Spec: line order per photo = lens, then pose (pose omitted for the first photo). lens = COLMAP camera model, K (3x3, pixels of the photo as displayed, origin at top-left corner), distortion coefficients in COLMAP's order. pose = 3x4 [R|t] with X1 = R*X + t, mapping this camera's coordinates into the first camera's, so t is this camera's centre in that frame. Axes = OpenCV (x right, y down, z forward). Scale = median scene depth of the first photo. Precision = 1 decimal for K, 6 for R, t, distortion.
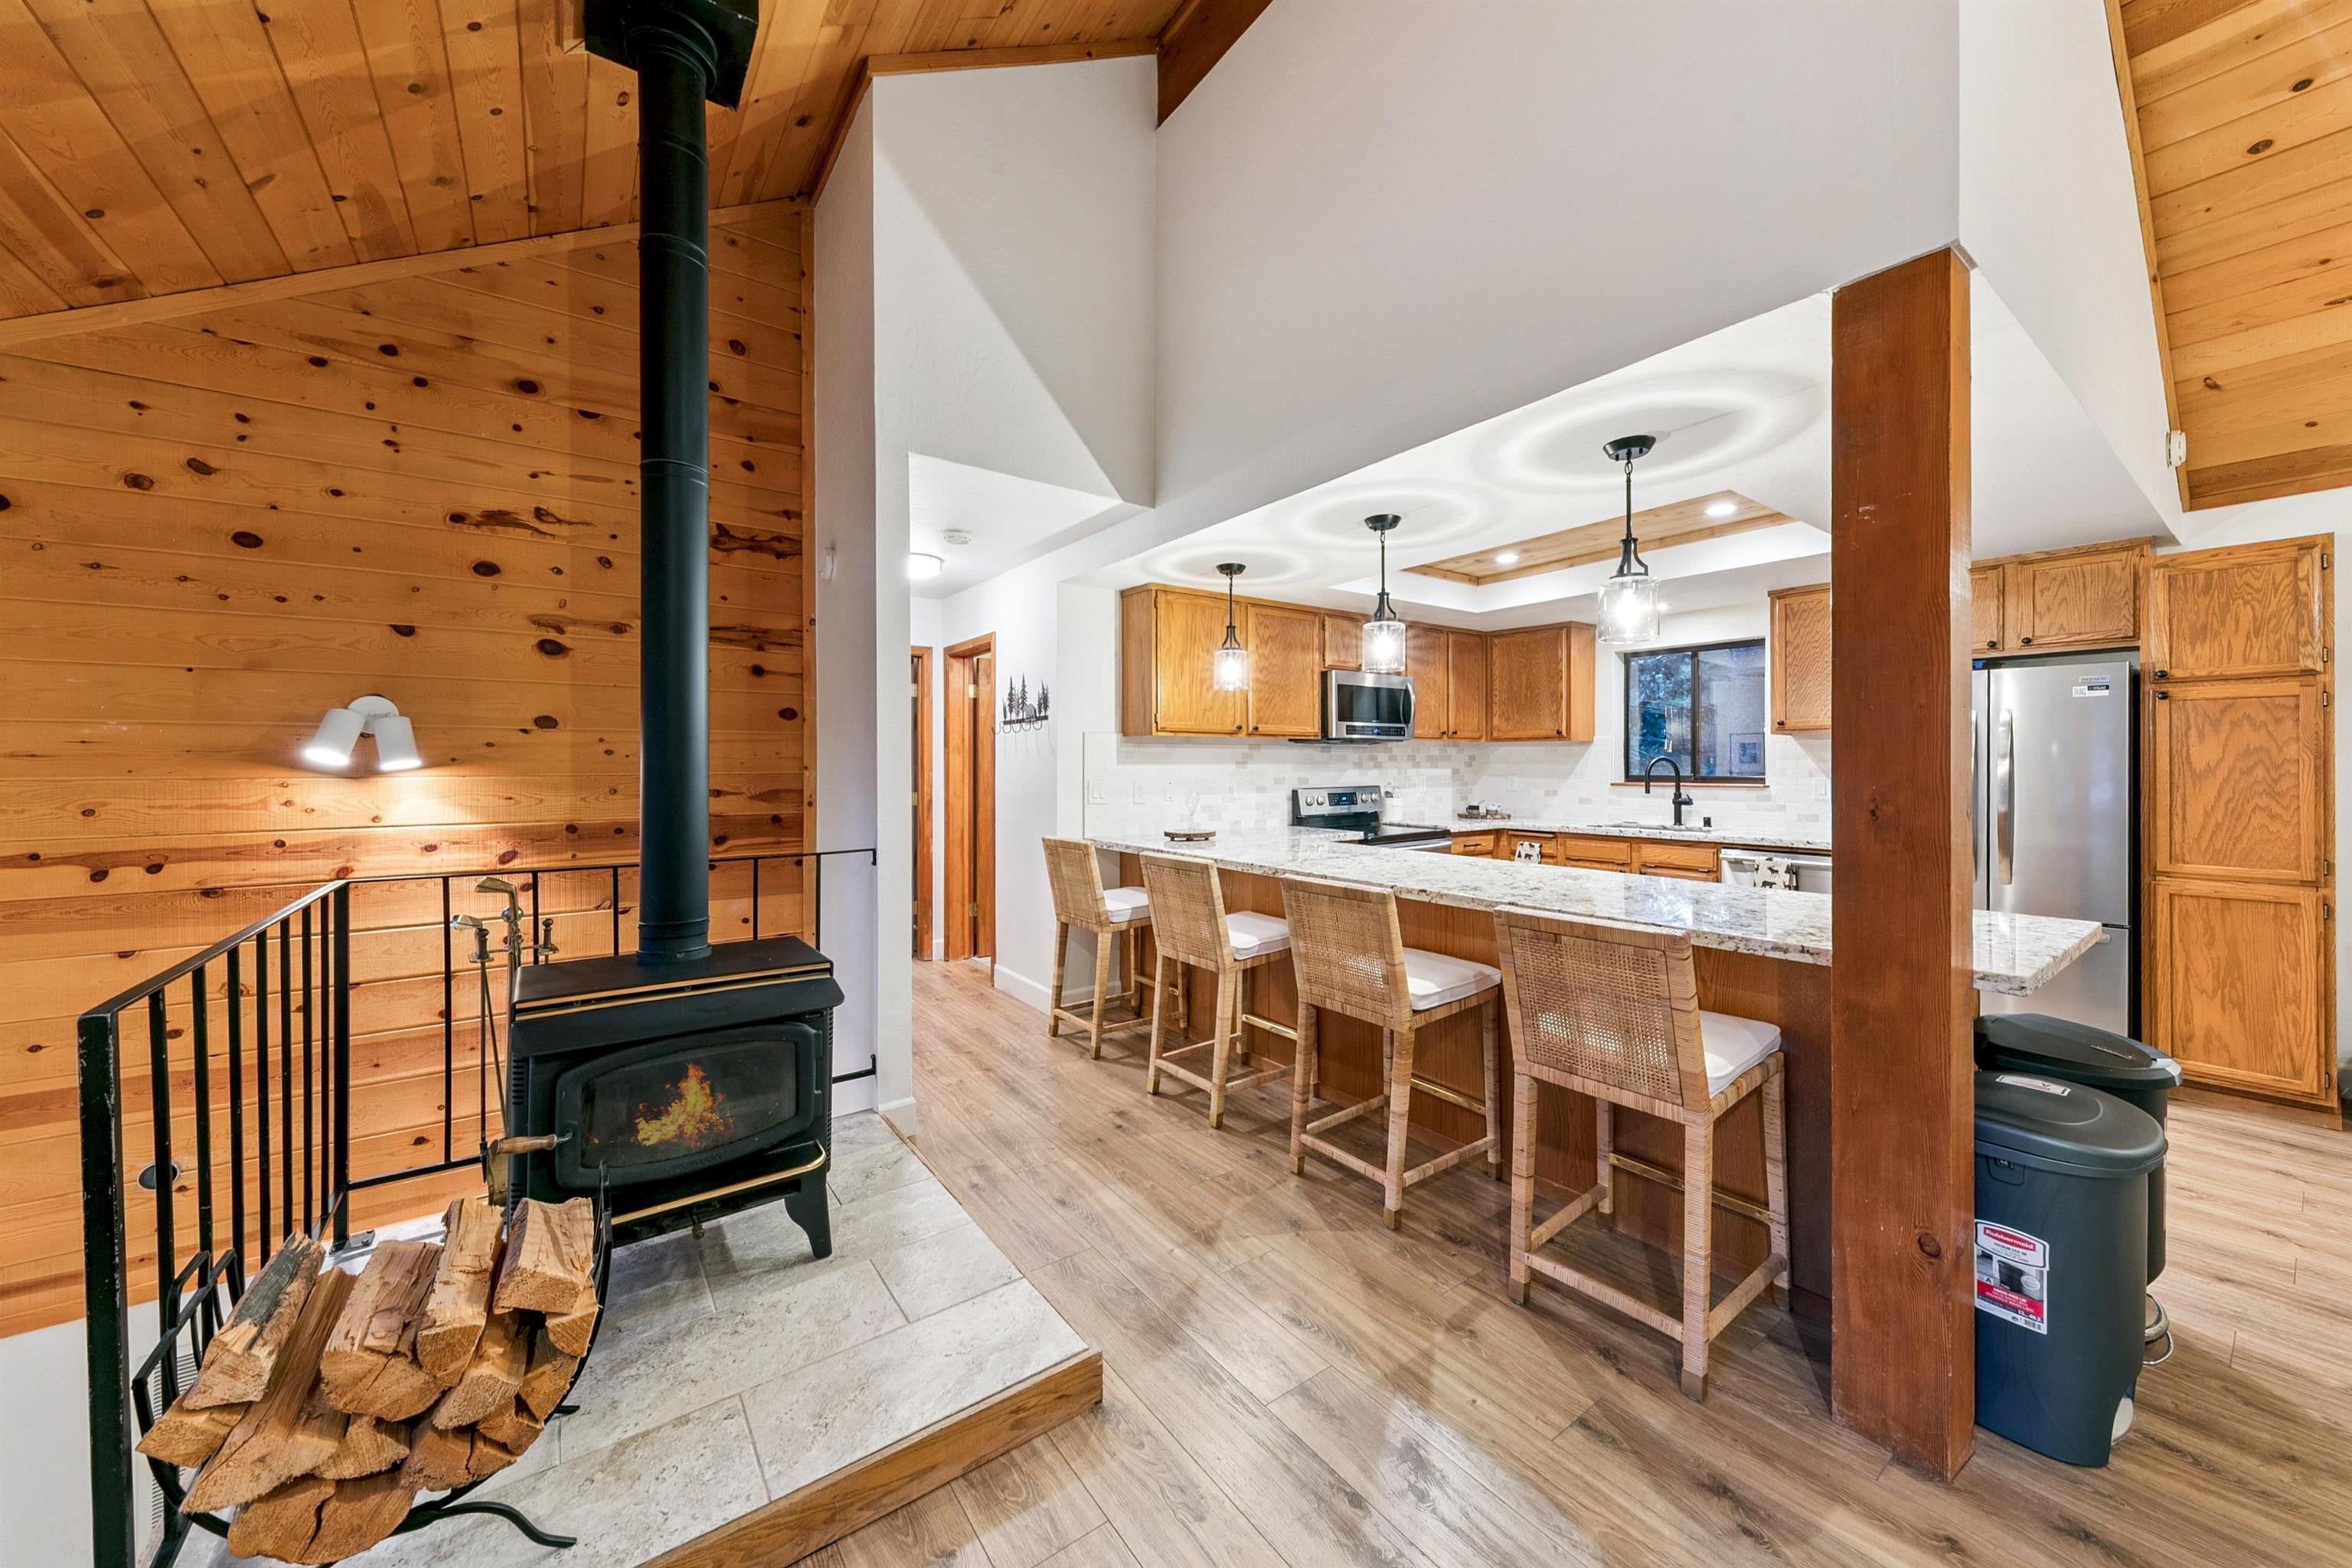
lens RADIAL K [[836.3, 0, 1187.9], [0, 836.3, 762.3], [0, 0, 1]] dist [0.006198, -0.001191]
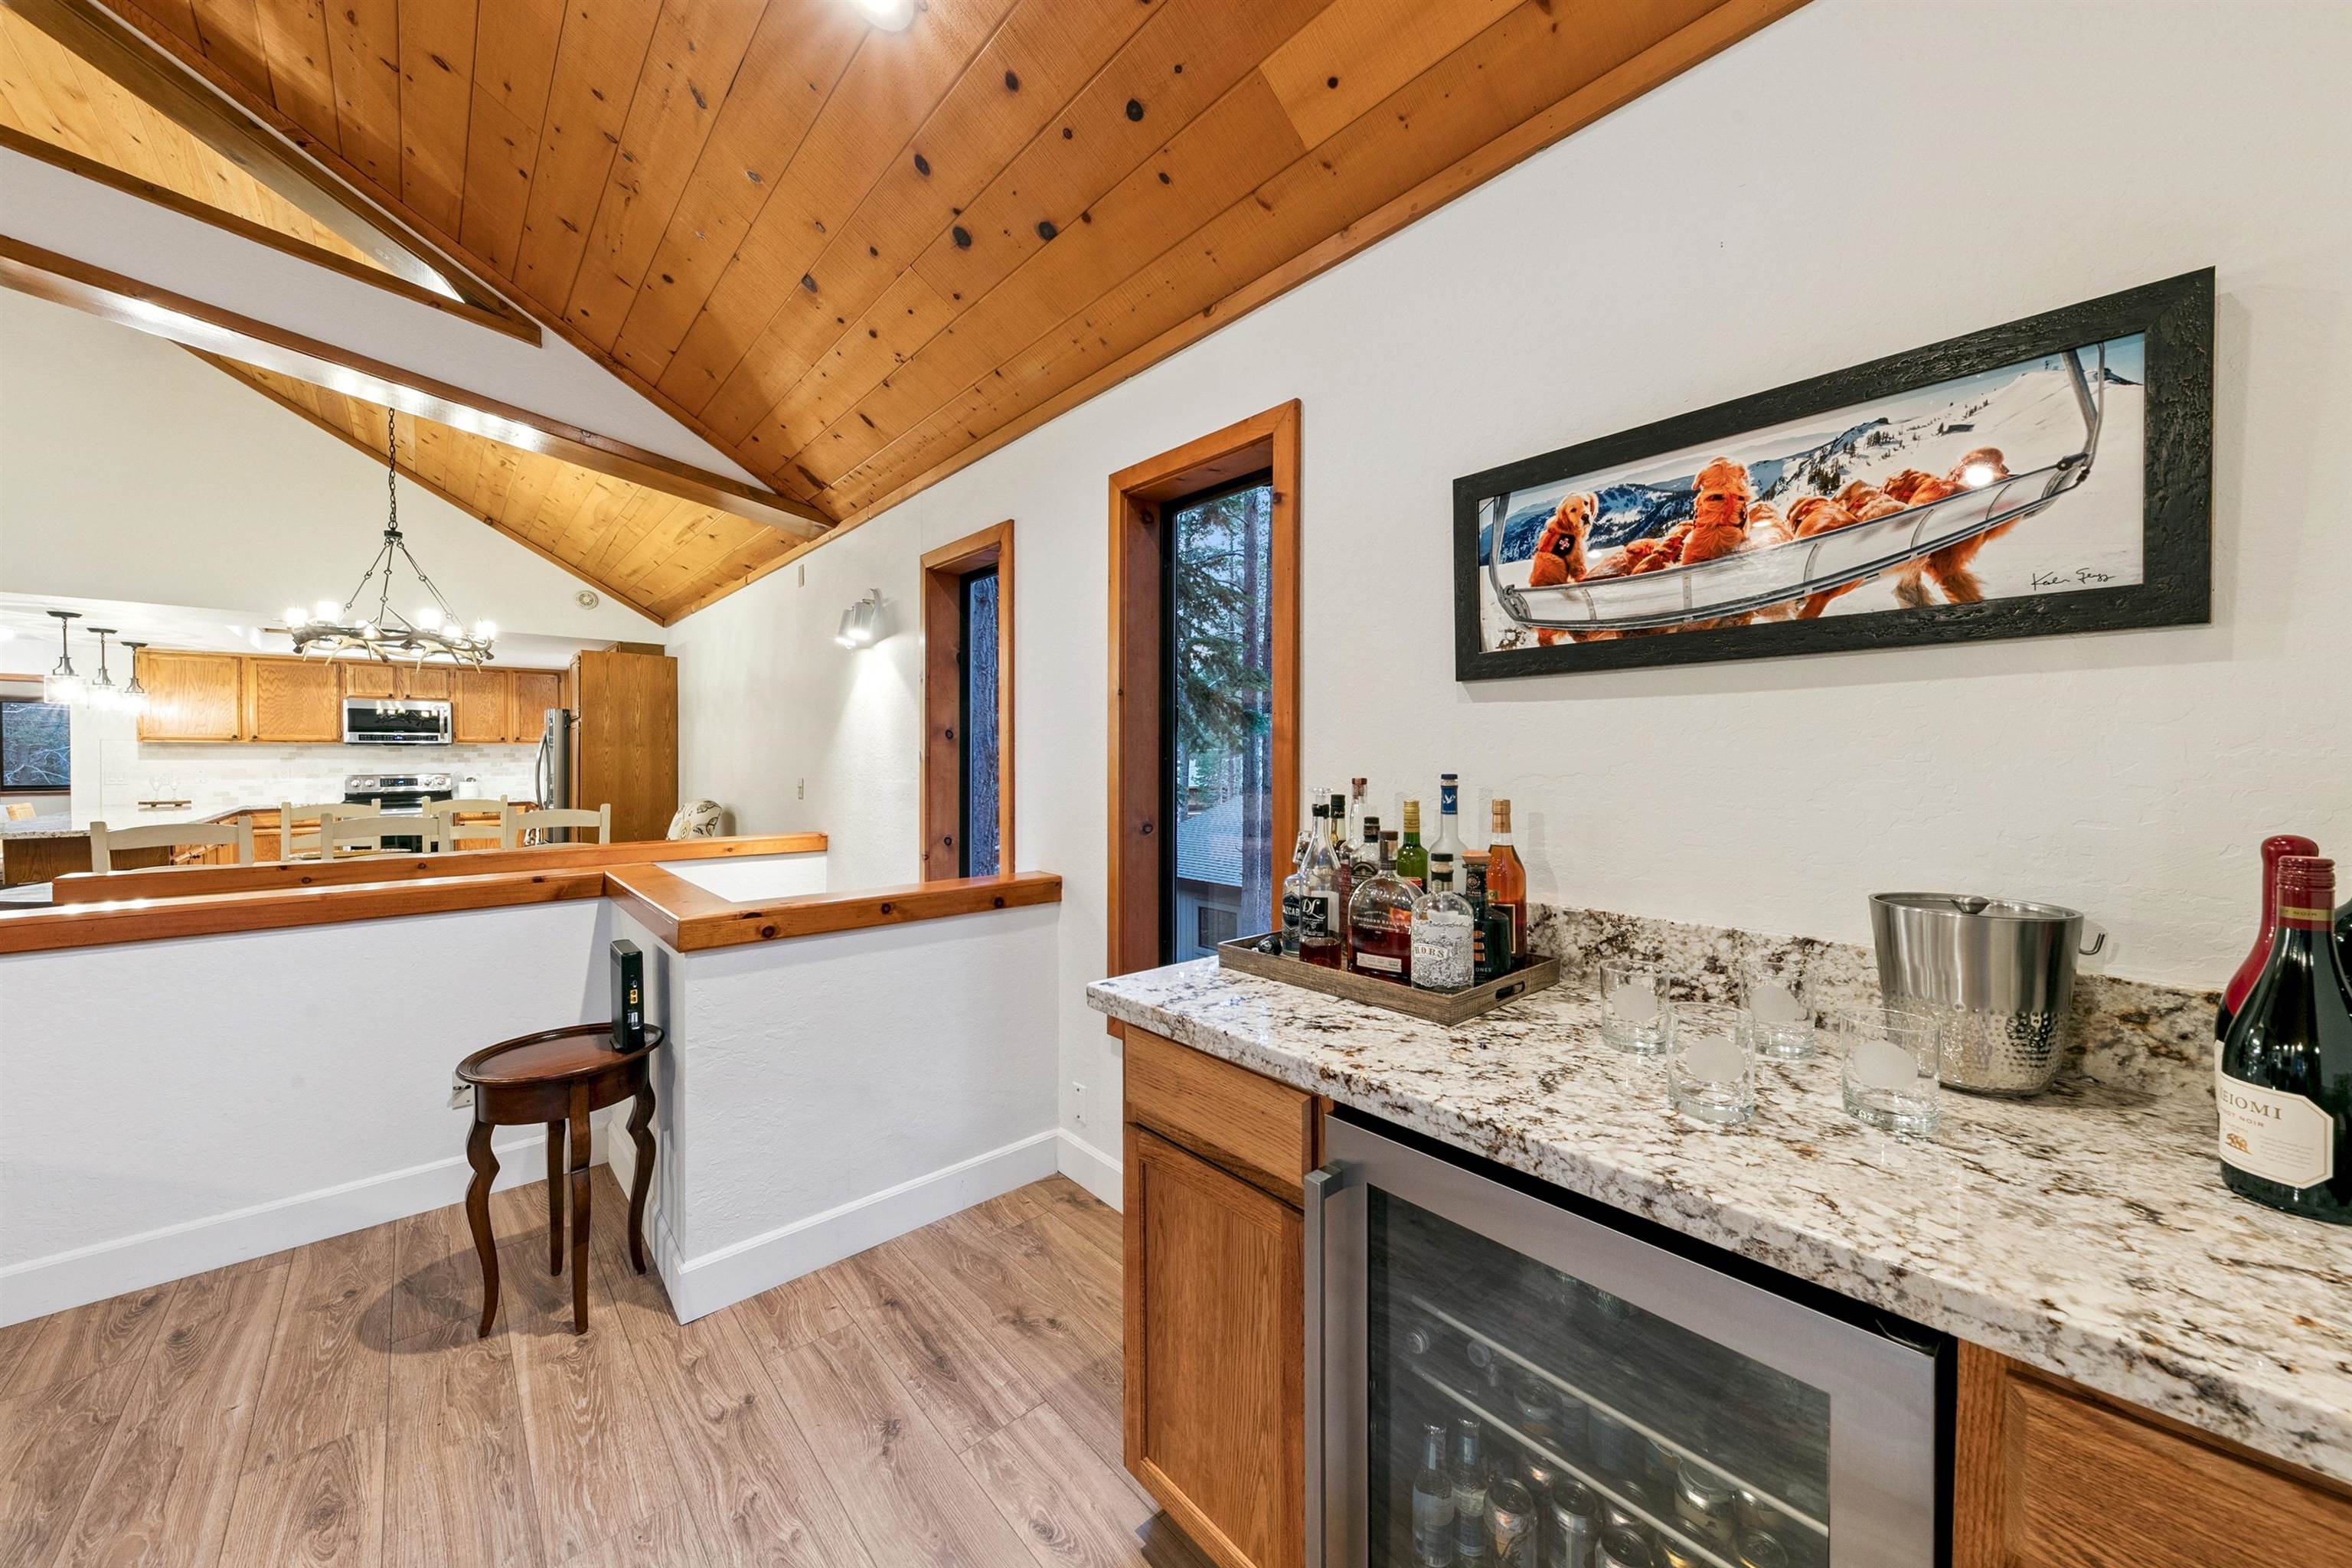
lens RADIAL K [[836.3, 0, 1191.7], [0, 836.3, 767.3], [0, 0, 1]] dist [0.006198, -0.001191]
pose [[0.994603, 0.000571, 0.103756, 1.521198], [-0.002078, 0.999894, 0.014416, -0.008574], [-0.103737, -0.014554, 0.994498, -0.695863]]
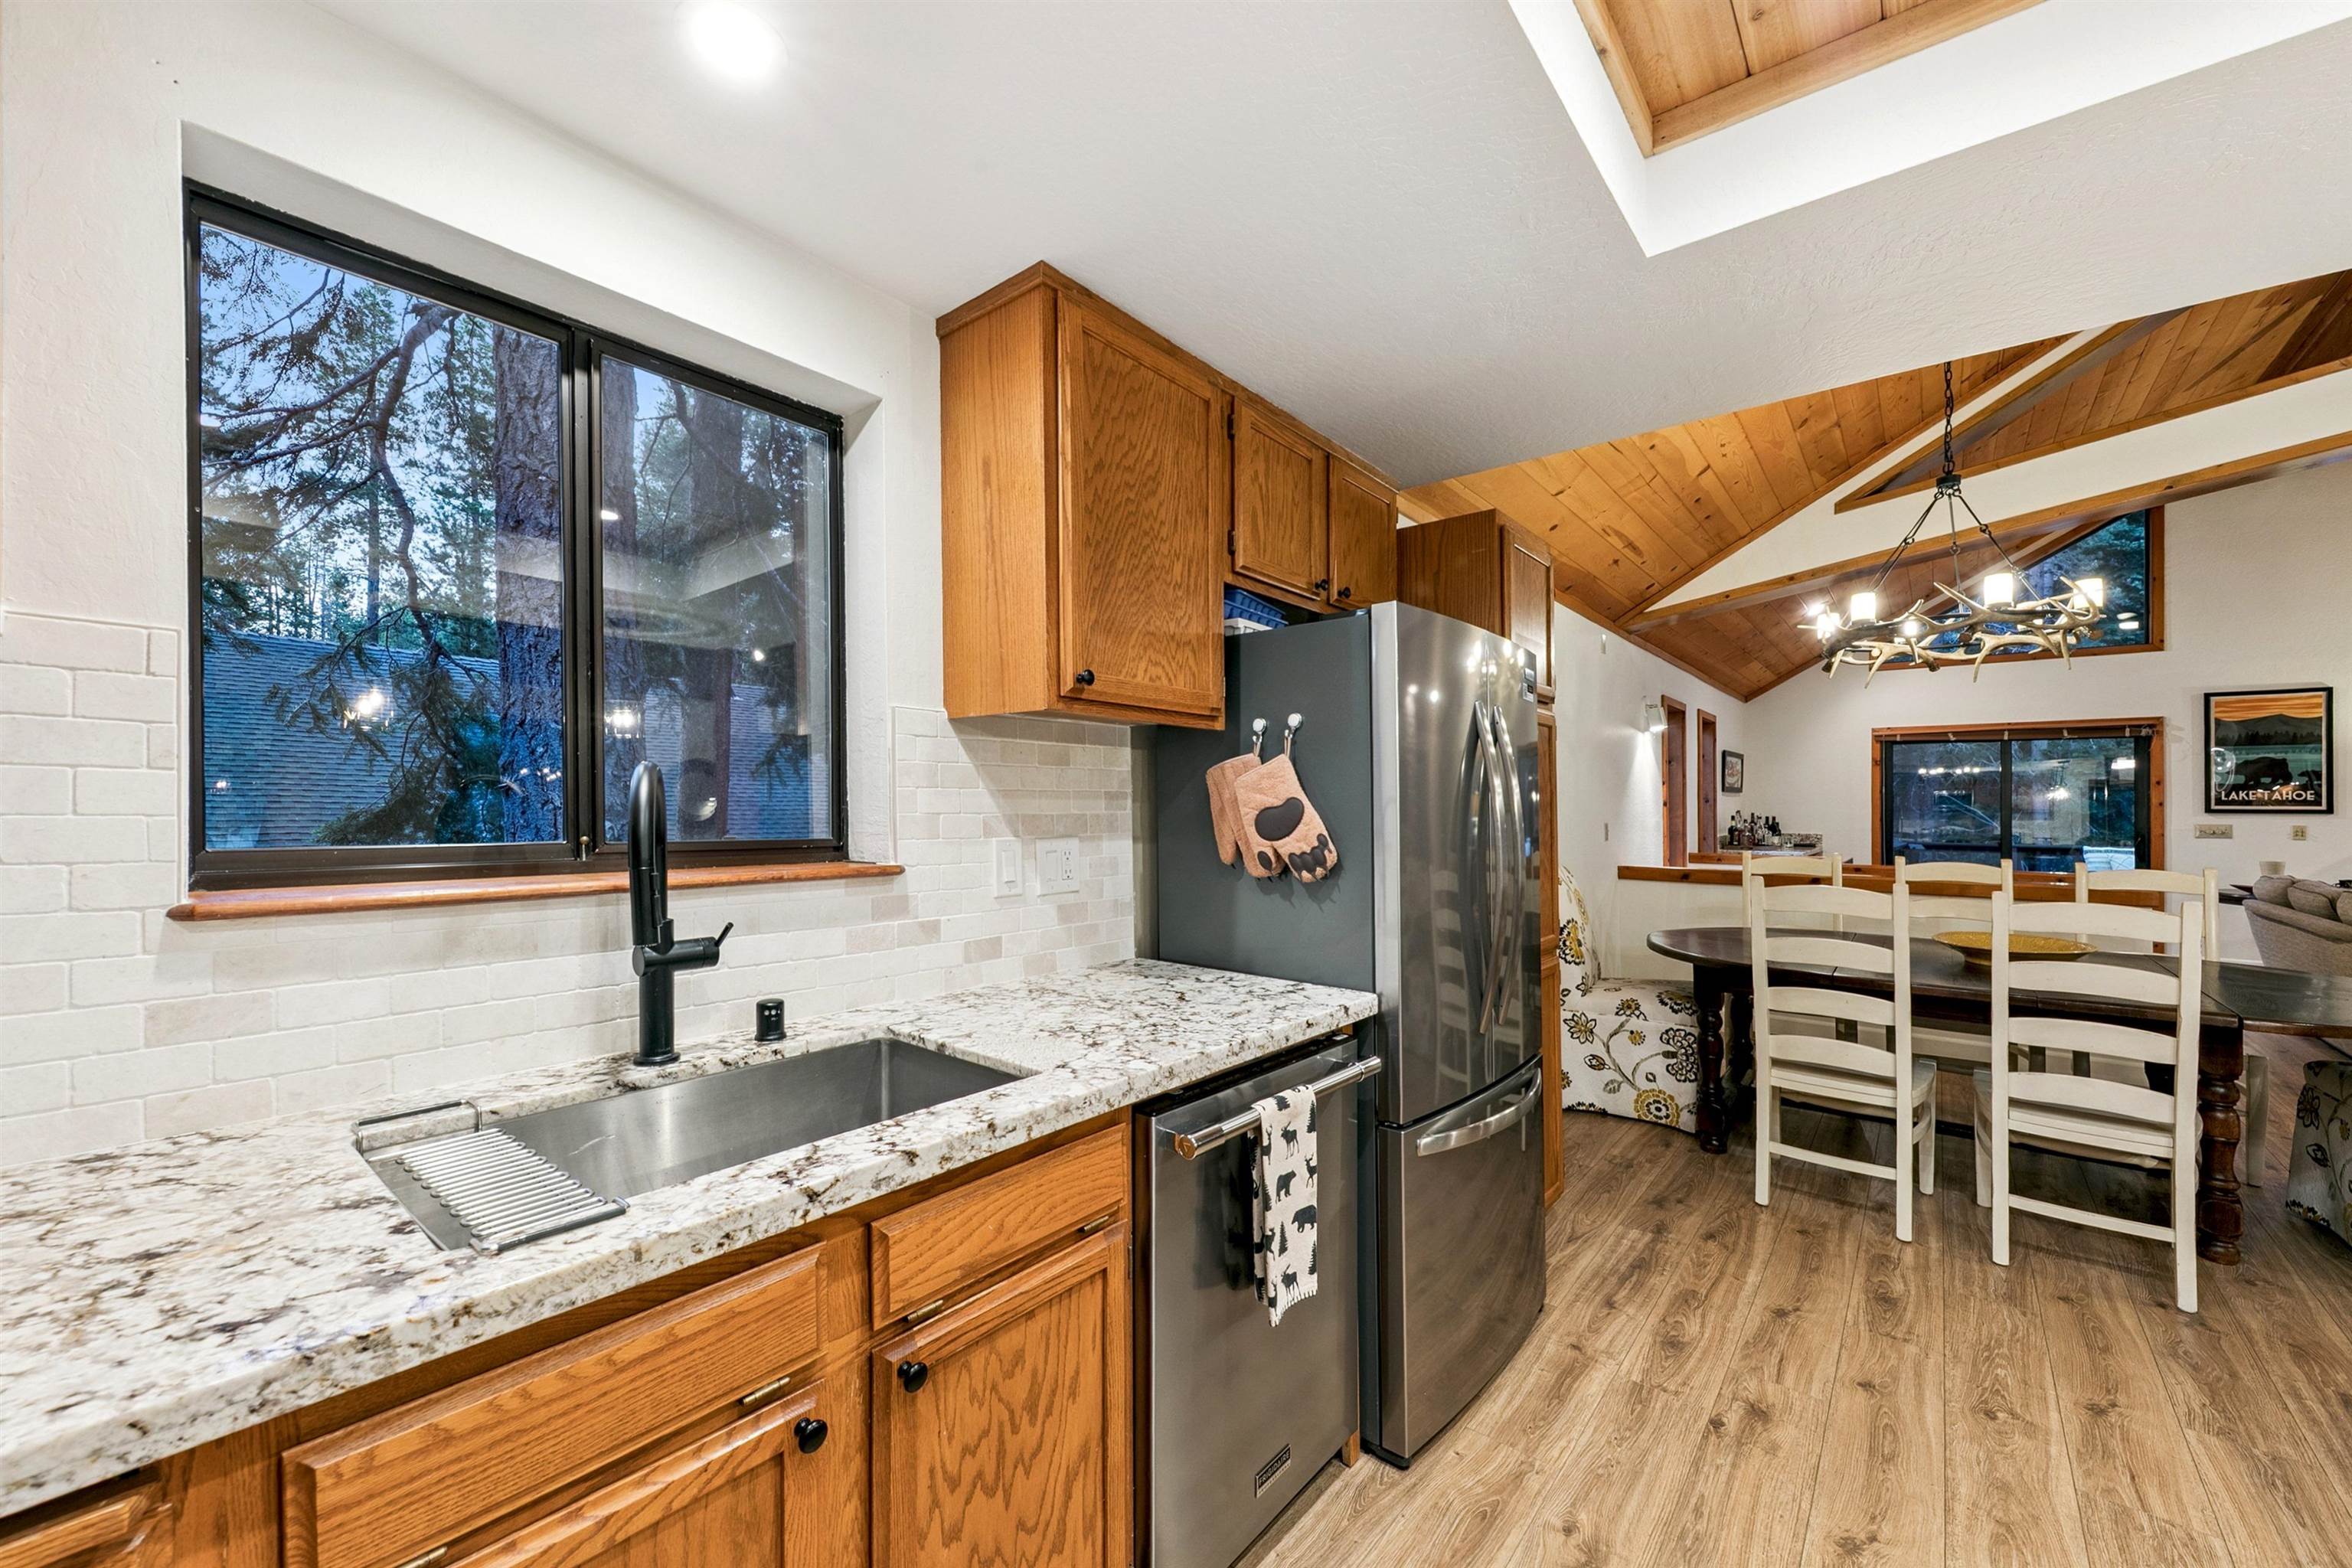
lens RADIAL K [[924.0, 0, 1191.5], [0, 924.0, 793.2], [0, 0, 1]] dist [0.007167, -0.000460]
pose [[-0.256710, 0.013249, 0.966398, 0.300655], [-0.009992, 0.999816, -0.016361, 0.004157], [-0.966437, -0.013856, -0.256531, 0.926803]]
